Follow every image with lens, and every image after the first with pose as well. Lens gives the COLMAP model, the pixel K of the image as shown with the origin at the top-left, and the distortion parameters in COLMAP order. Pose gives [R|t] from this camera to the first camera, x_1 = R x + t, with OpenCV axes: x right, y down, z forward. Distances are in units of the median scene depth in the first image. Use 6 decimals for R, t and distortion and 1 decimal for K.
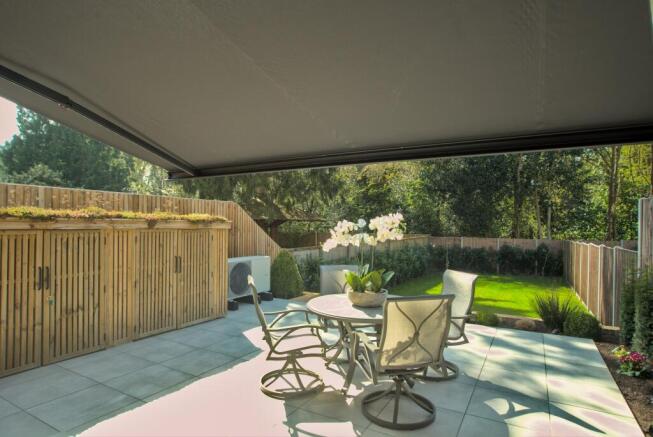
lens RADIAL K [[370.4, 0, 326.9], [0, 370.4, 221.2], [0, 0, 1]] dist [0.004572, 0.001023]
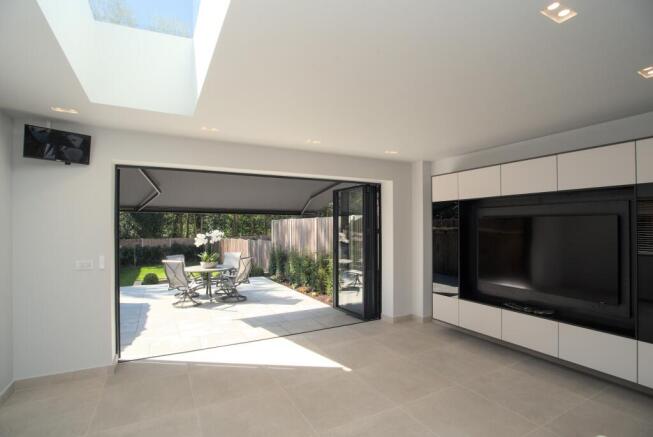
lens RADIAL K [[324.9, 0, 330.9], [0, 324.9, 220.2], [0, 0, 1]] dist [-0.018471, 0.004941]
pose [[0.533369, -0.008183, 0.845843, -0.943732], [0.011984, 0.999926, 0.002117, -0.062774], [-0.845798, 0.009008, 0.533427, -0.627585]]
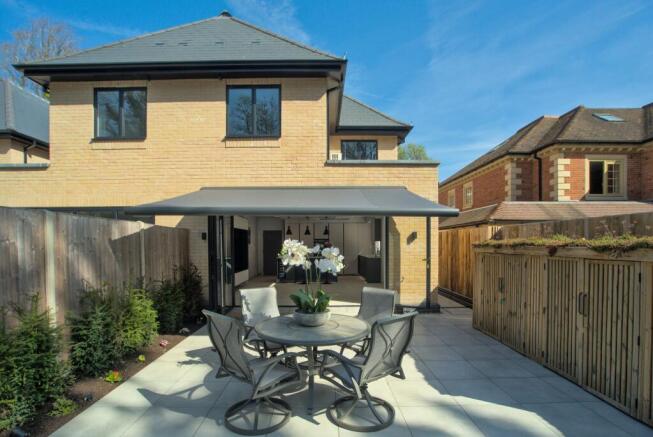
lens RADIAL K [[324.9, 0, 319.9], [0, 324.9, 249.7], [0, 0, 1]] dist [-0.018471, 0.004941]
pose [[-0.863294, 0.000086, -0.504701, 0.402924], [-0.003946, 0.999968, 0.006920, 0.001161], [0.504686, 0.007966, -0.863266, 1.296324]]
